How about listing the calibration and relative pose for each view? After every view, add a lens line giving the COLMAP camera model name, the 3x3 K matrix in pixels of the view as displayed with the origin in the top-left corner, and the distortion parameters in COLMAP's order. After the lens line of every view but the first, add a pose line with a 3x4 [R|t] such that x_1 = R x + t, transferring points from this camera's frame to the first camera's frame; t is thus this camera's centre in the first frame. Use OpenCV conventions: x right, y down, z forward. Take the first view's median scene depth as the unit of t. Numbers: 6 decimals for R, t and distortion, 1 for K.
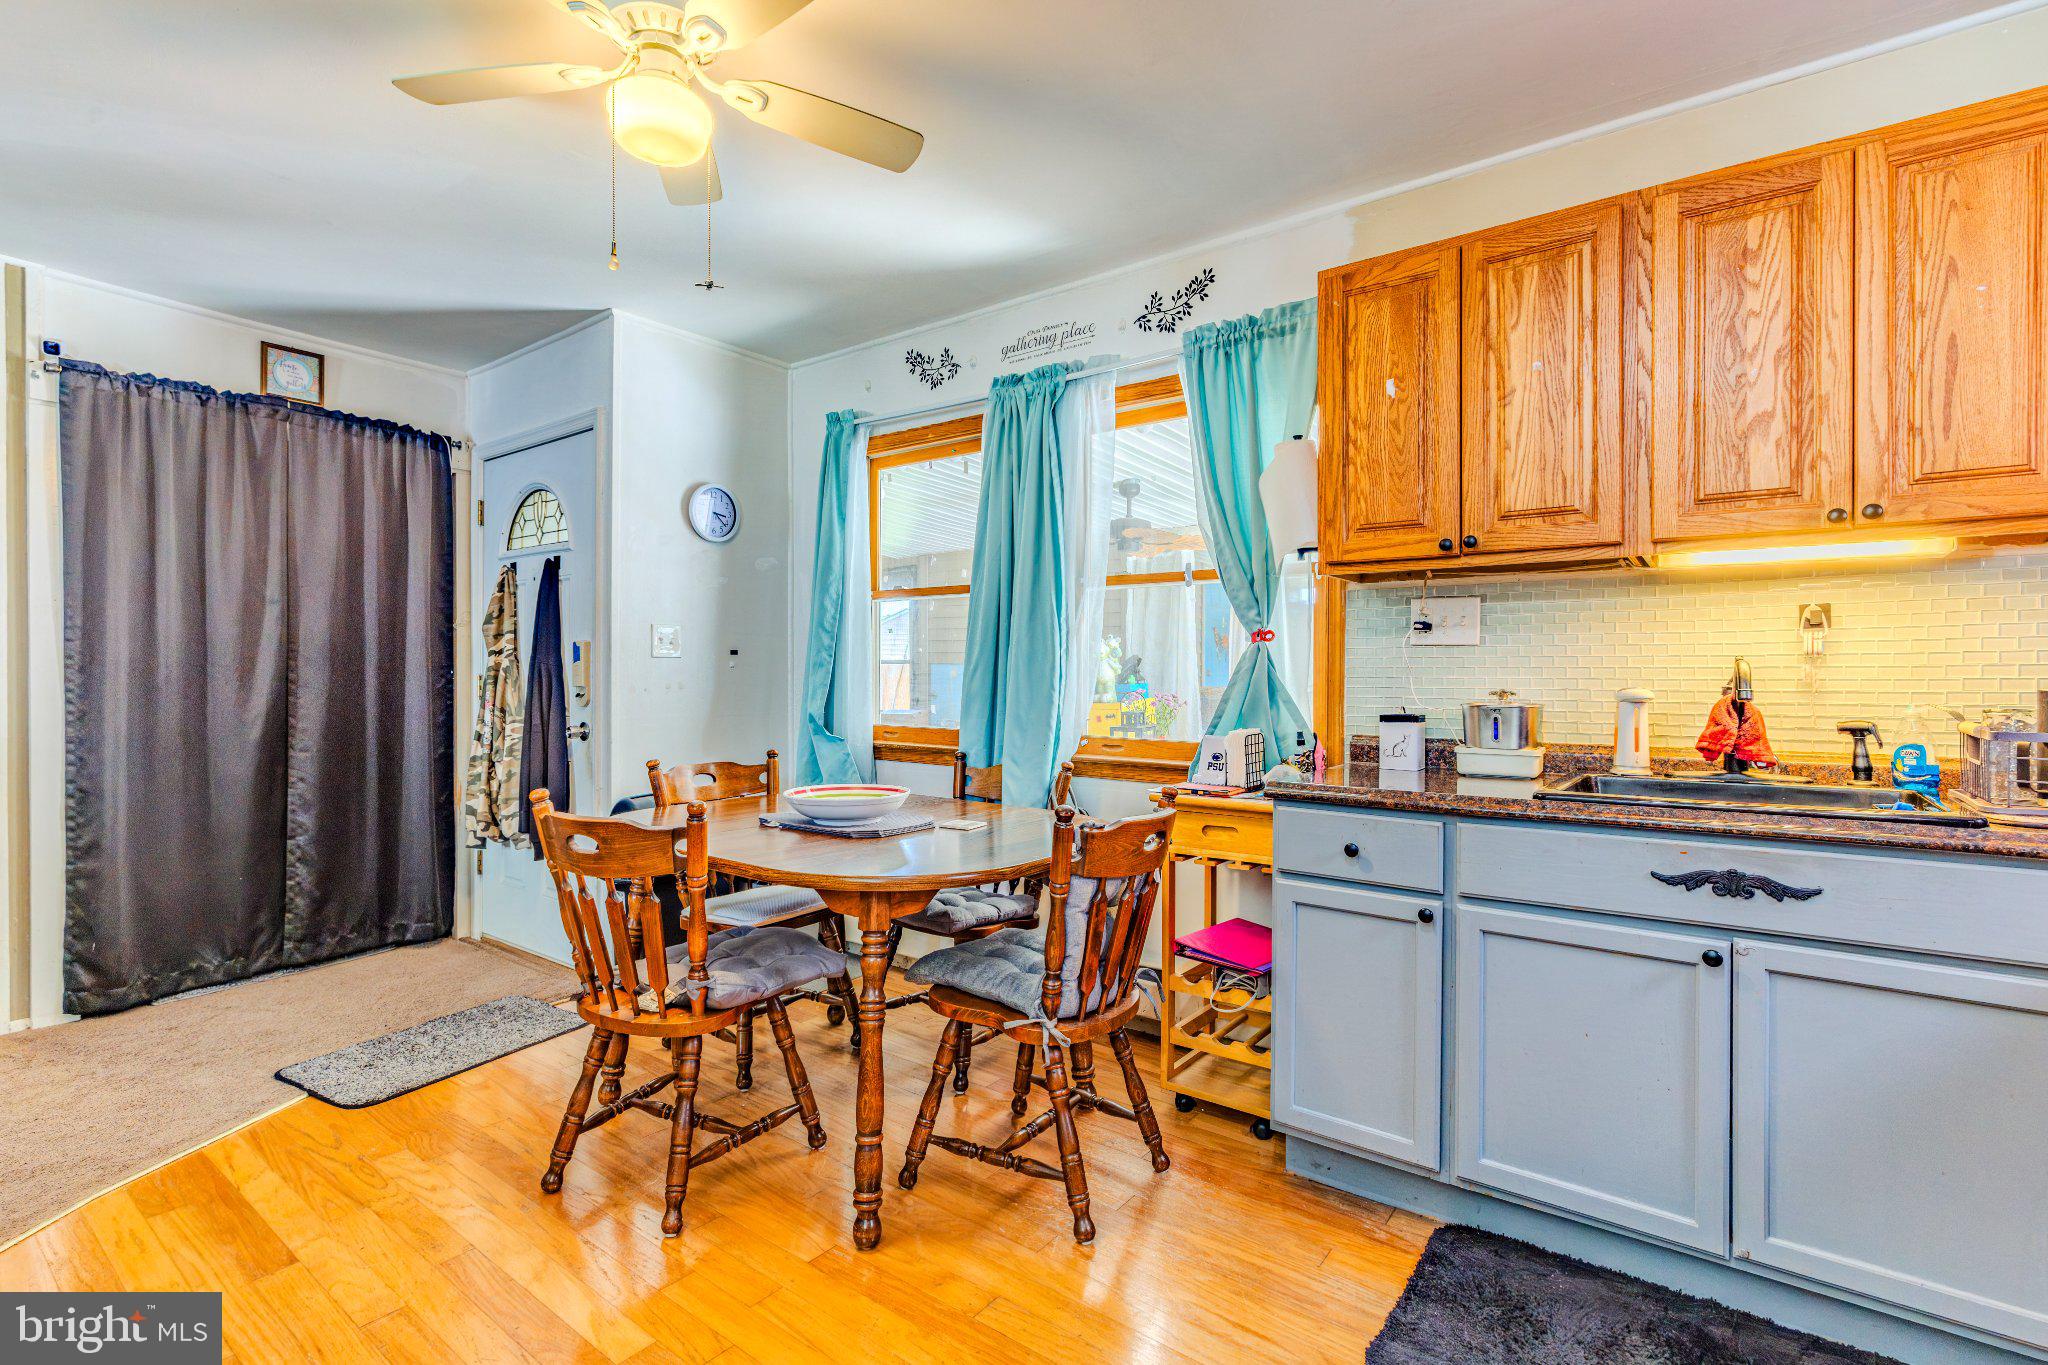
lens RADIAL K [[979.1, 0, 1013.8], [0, 979.1, 684.7], [0, 0, 1]] dist [-0.016428, 0.005325]
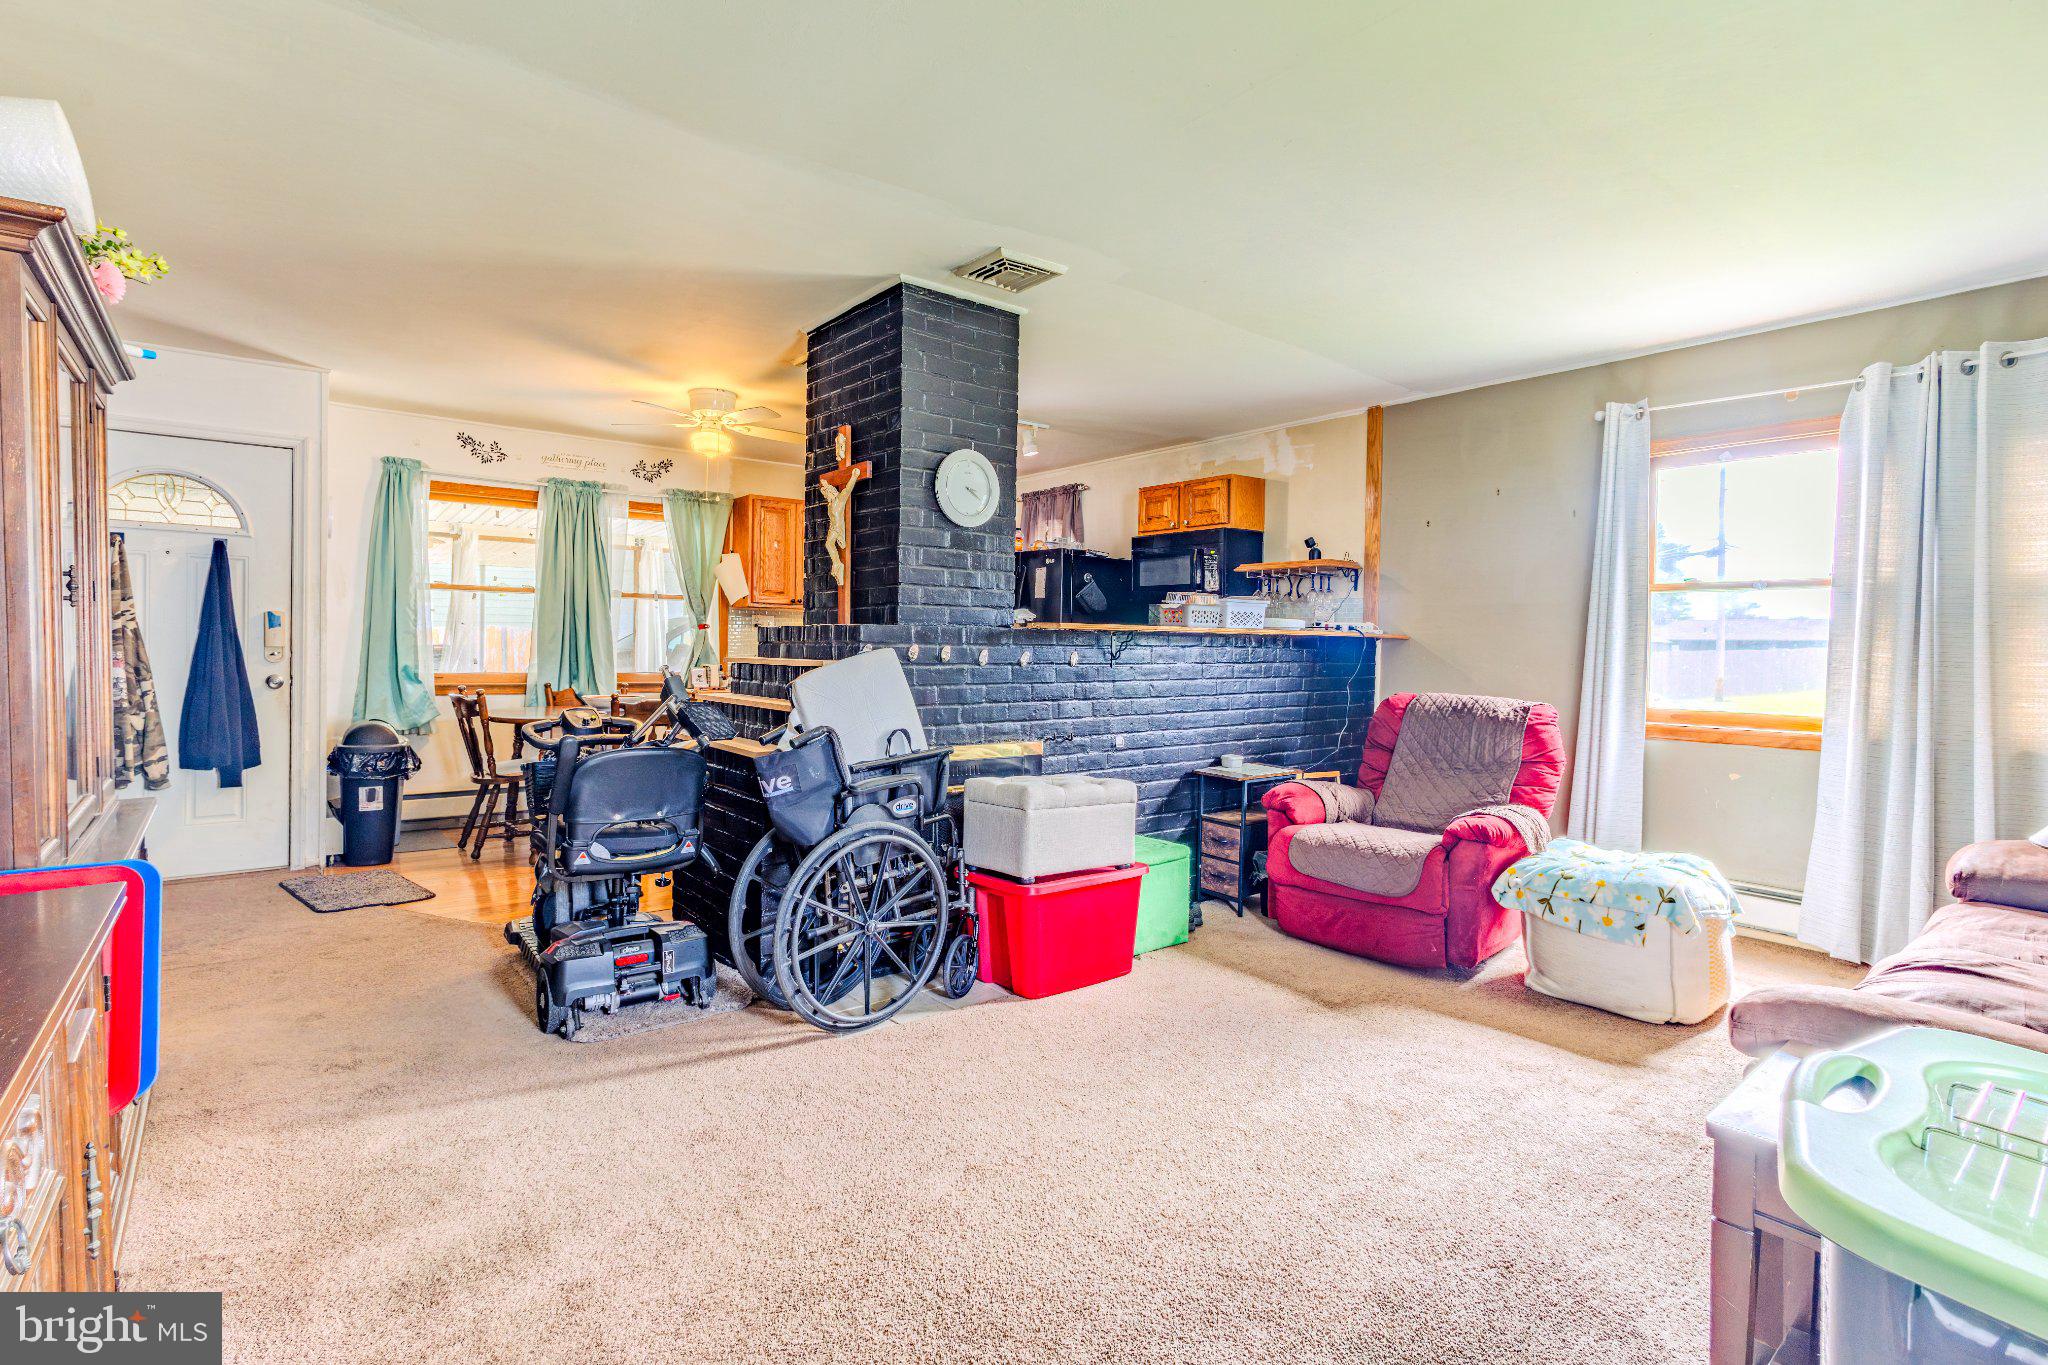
lens RADIAL K [[979.1, 0, 1021.9], [0, 979.1, 664.3], [0, 0, 1]] dist [-0.016428, 0.005325]
pose [[0.248157, -0.016331, 0.968582, -1.719870], [-0.003989, 0.999832, 0.017880, -0.002195], [-0.968711, -0.008300, 0.248051, -0.323922]]
